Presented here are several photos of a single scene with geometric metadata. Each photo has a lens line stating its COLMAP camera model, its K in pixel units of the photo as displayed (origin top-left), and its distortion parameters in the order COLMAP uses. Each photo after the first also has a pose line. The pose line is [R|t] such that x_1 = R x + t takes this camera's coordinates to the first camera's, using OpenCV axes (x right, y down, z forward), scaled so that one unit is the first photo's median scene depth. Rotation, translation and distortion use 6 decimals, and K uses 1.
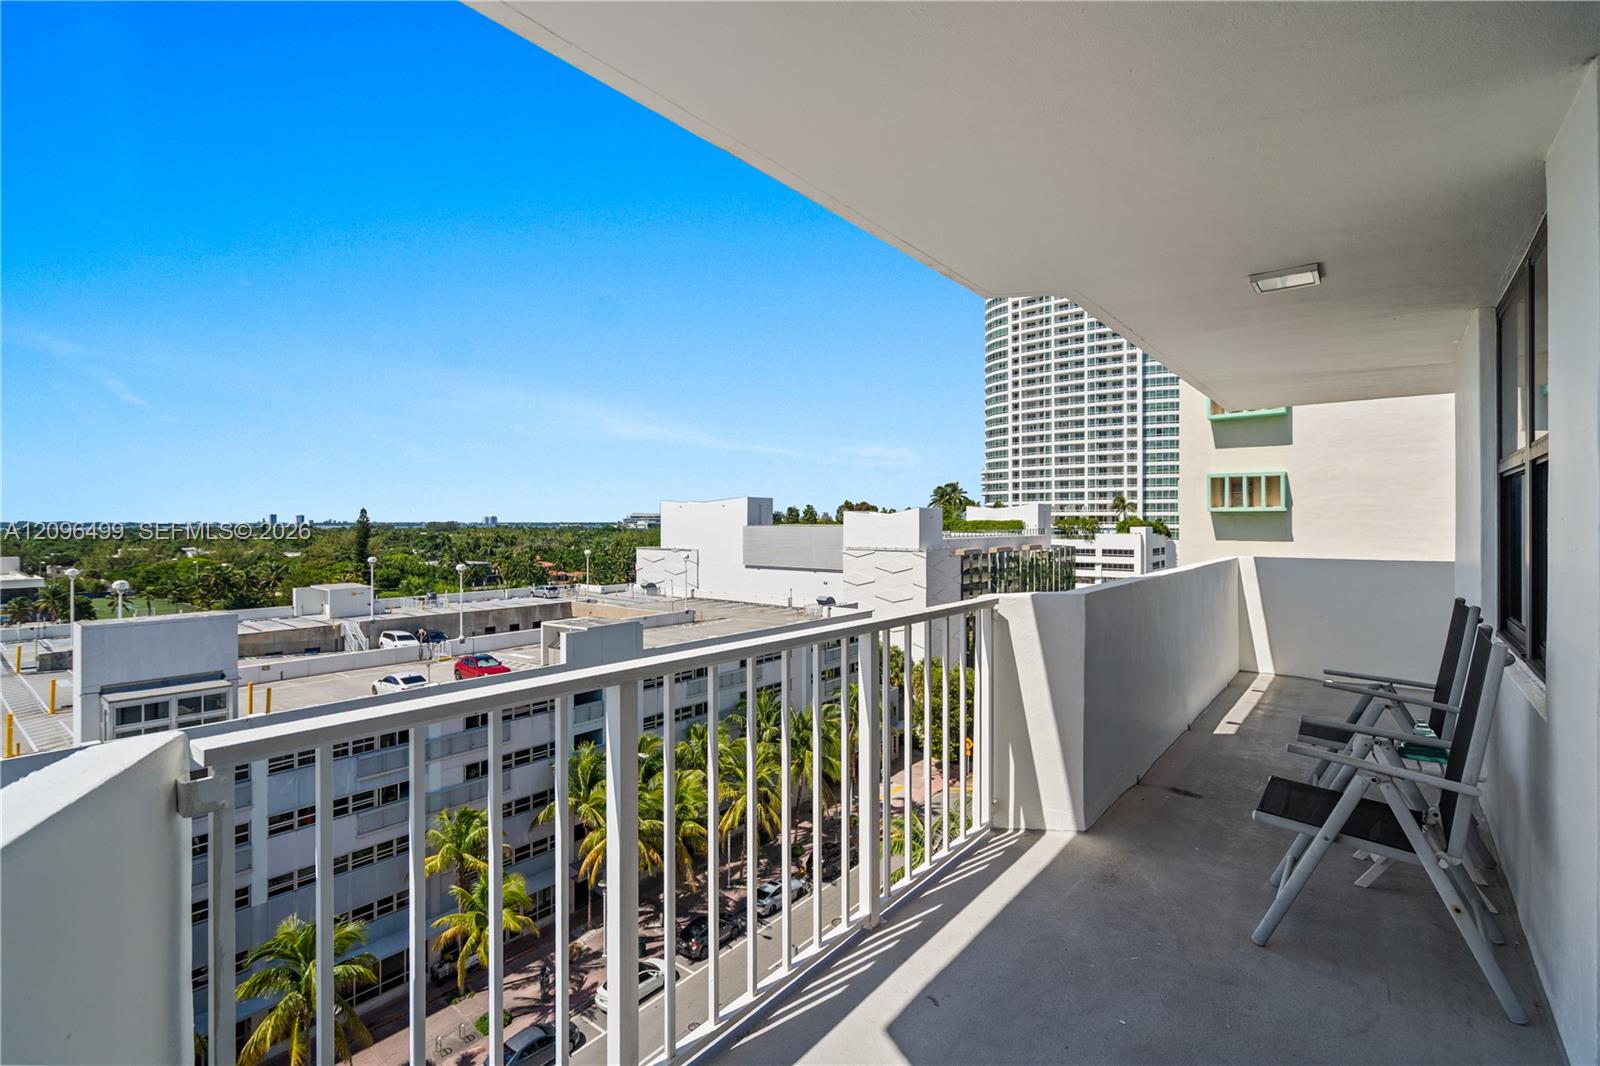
lens RADIAL K [[754.2, 0, 798.2], [0, 754.2, 518.4], [0, 0, 1]] dist [-0.004951, 0.003197]
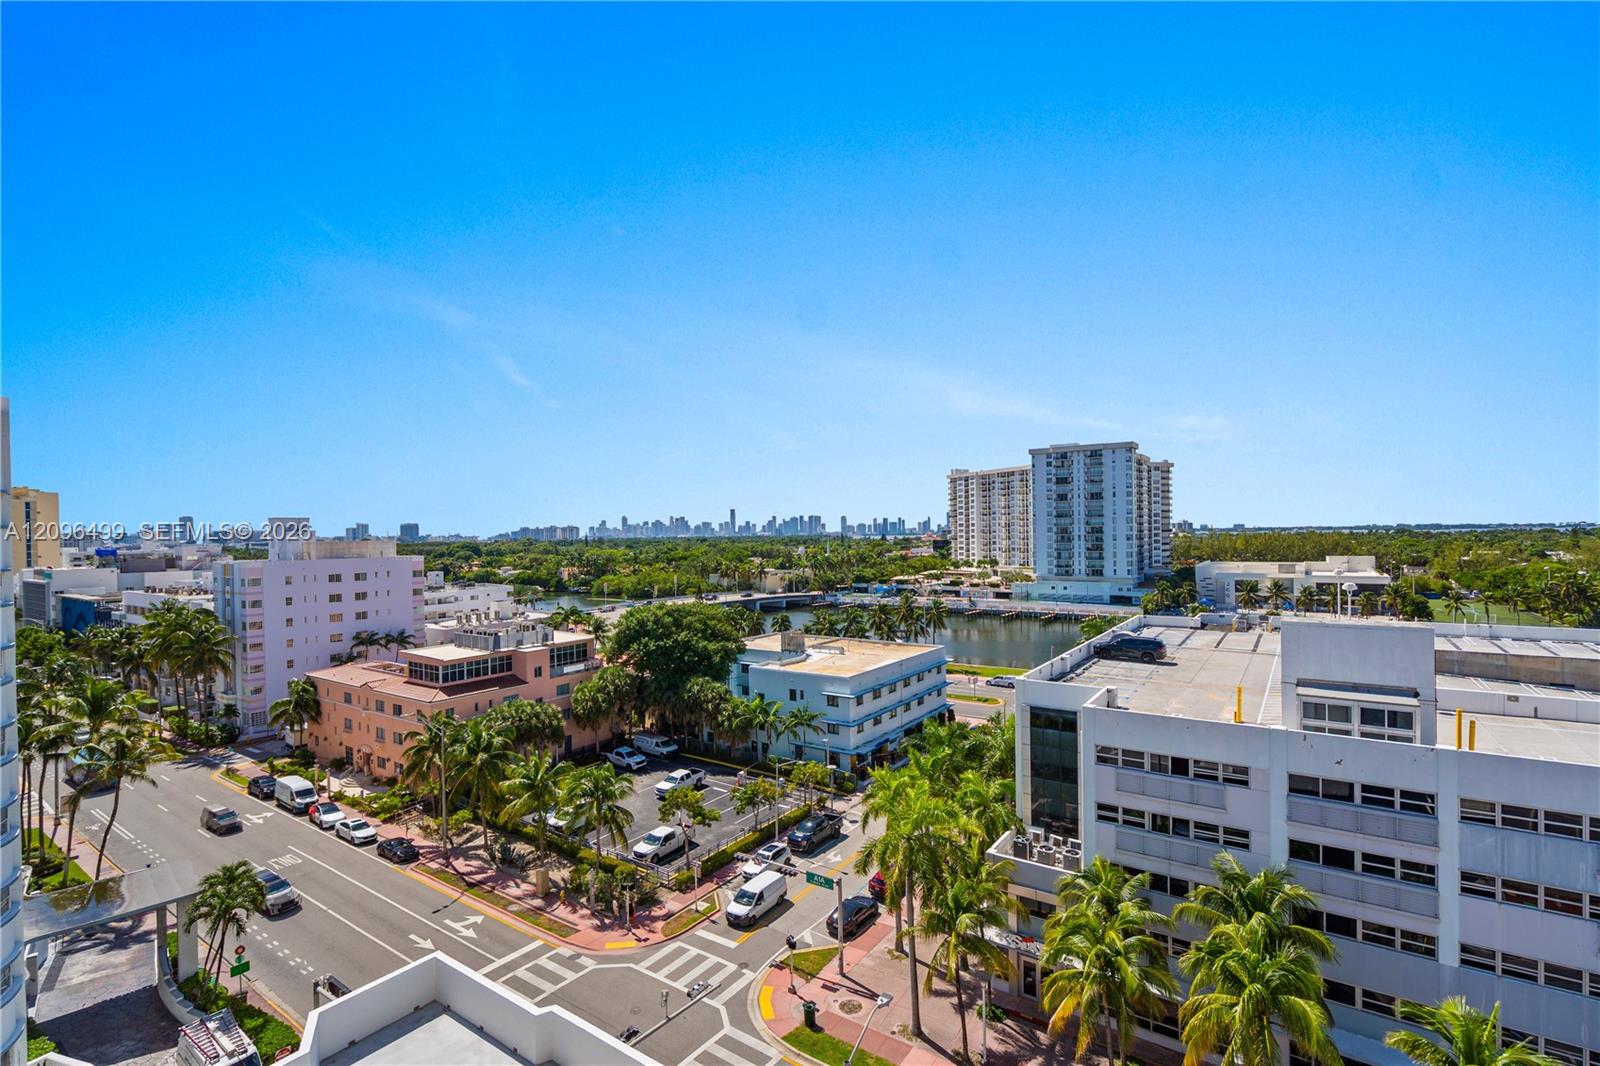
lens RADIAL K [[754.2, 0, 807.3], [0, 754.2, 533.3], [0, 0, 1]] dist [-0.004951, 0.003197]
pose [[0.046102, 0.000674, -0.998937, 0.060616], [0.018834, 0.999821, 0.001544, -0.000952], [0.998759, -0.018885, 0.046081, 0.115764]]
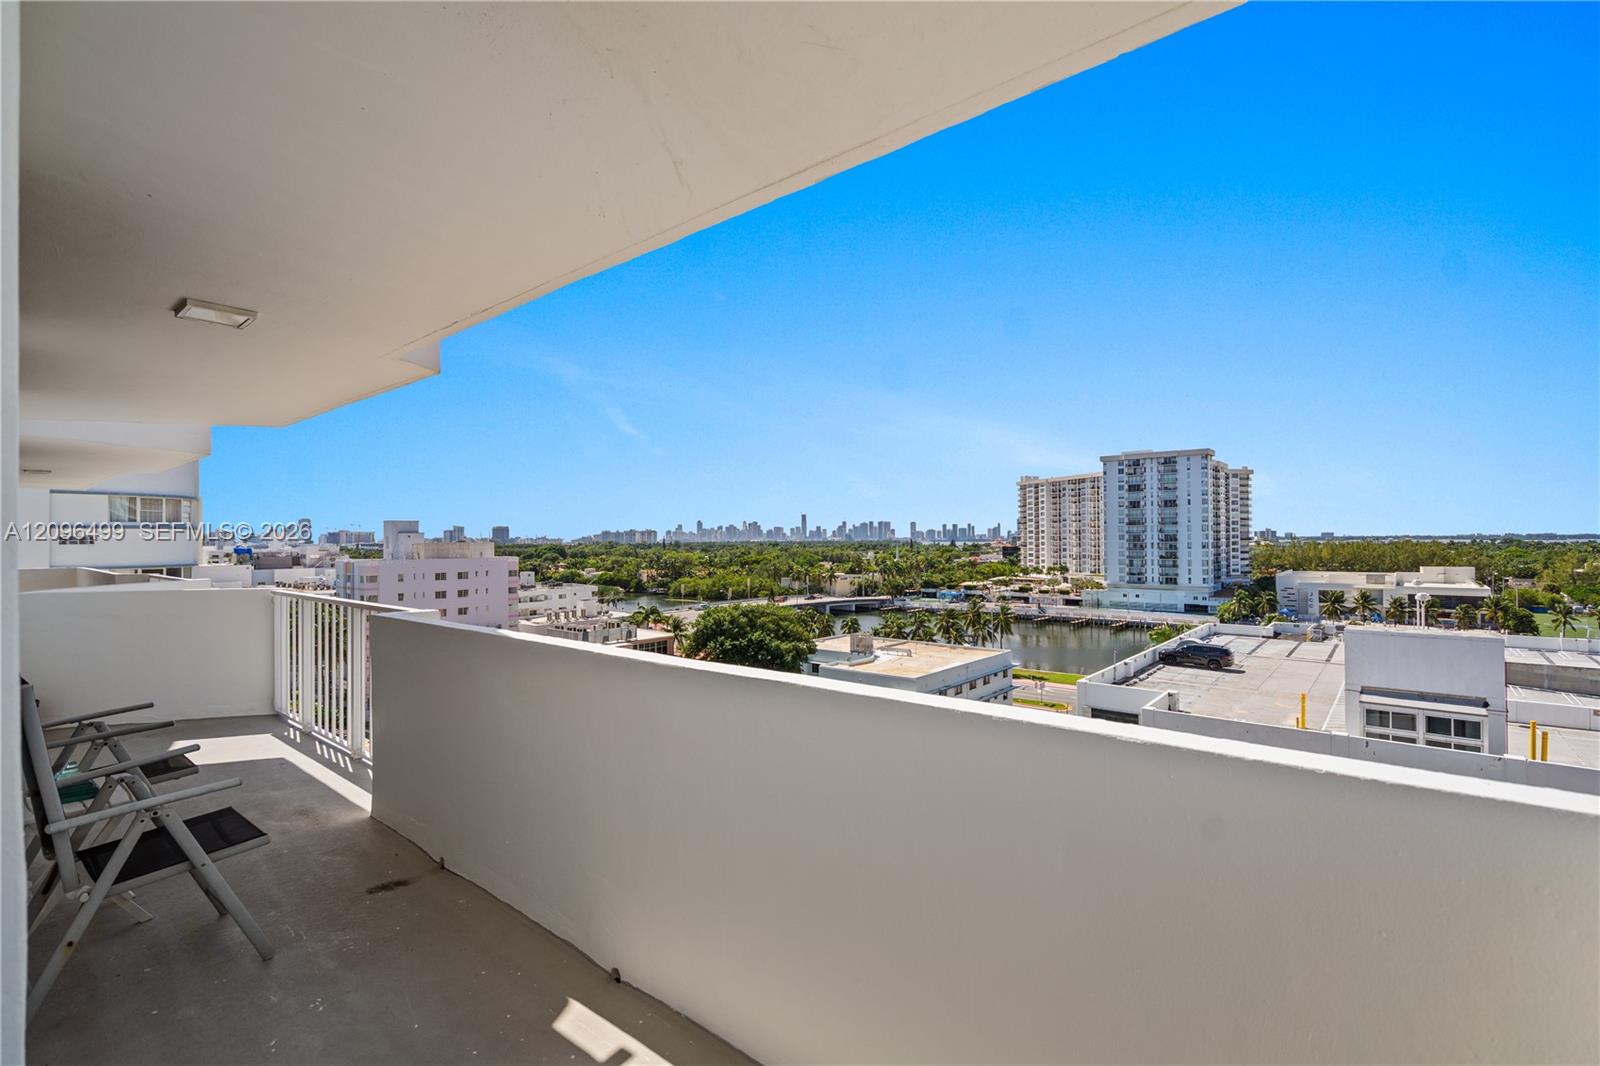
lens RADIAL K [[754.2, 0, 803.7], [0, 754.2, 527.9], [0, 0, 1]] dist [-0.004951, 0.003197]
pose [[-0.051443, -0.013431, -0.998586, 0.101663], [0.011086, 0.999840, -0.014019, -0.000691], [0.998614, -0.011792, -0.051286, 0.115756]]
